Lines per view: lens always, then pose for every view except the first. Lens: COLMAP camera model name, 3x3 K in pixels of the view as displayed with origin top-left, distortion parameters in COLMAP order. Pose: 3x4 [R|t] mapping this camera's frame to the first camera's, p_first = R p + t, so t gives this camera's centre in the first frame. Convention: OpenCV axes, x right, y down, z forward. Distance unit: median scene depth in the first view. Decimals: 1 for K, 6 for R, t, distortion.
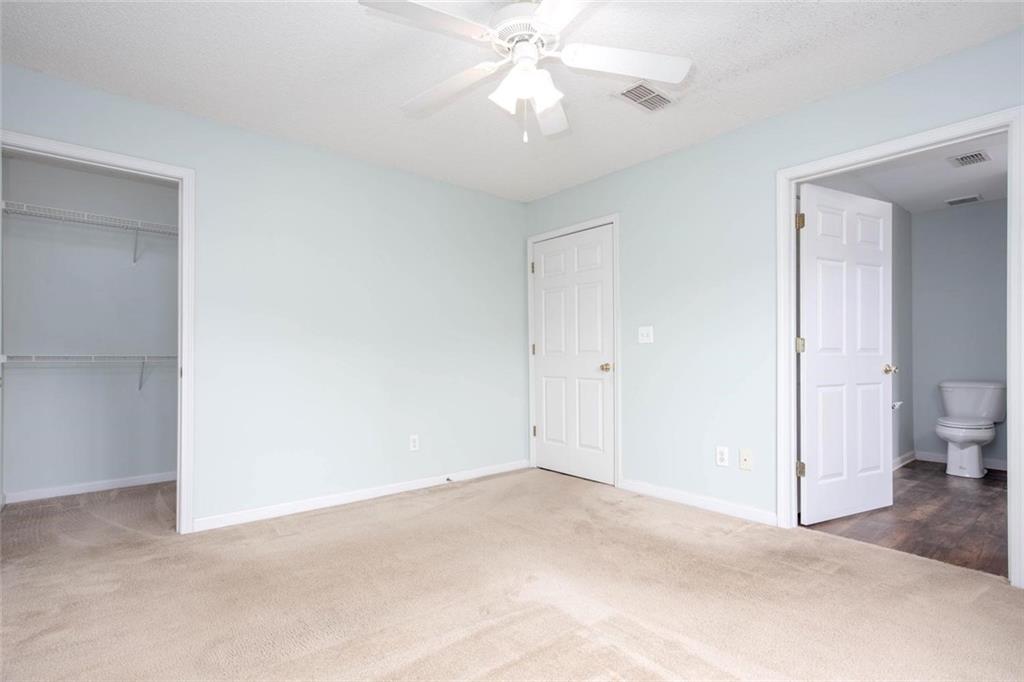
lens RADIAL K [[503.2, 0, 511.9], [0, 503.2, 347.2], [0, 0, 1]] dist [-0.000862, 0.004280]
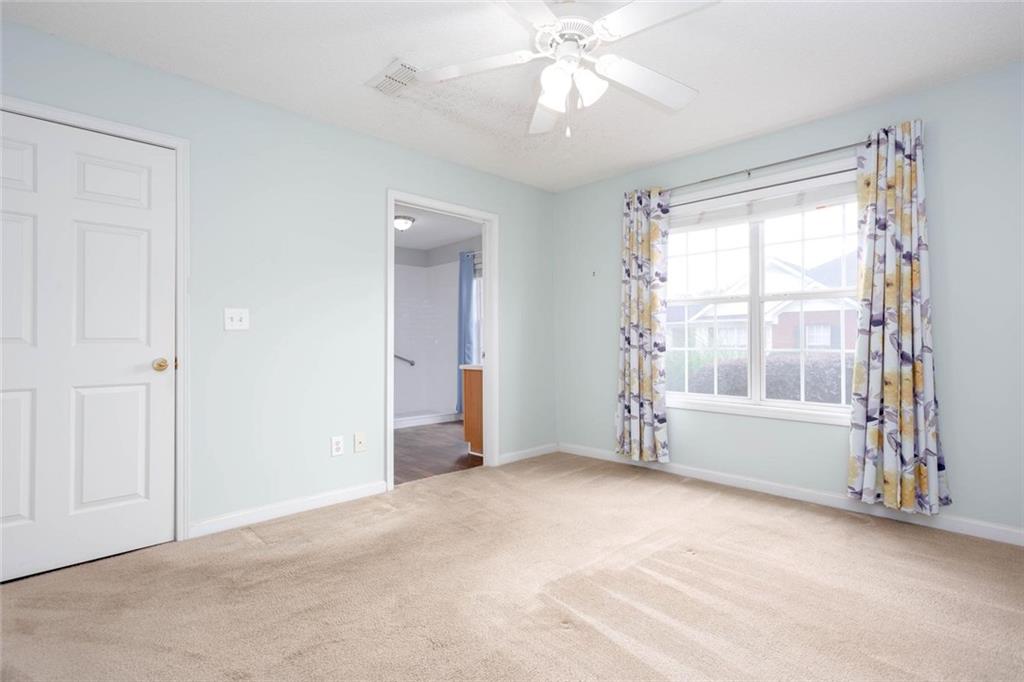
lens RADIAL K [[503.2, 0, 511.3], [0, 503.2, 337.8], [0, 0, 1]] dist [-0.000862, 0.004280]
pose [[-0.075322, 0.011105, 0.997097, -0.535786], [-0.014266, 0.999824, -0.012213, 0.007719], [-0.997057, -0.015144, -0.075151, 0.645515]]
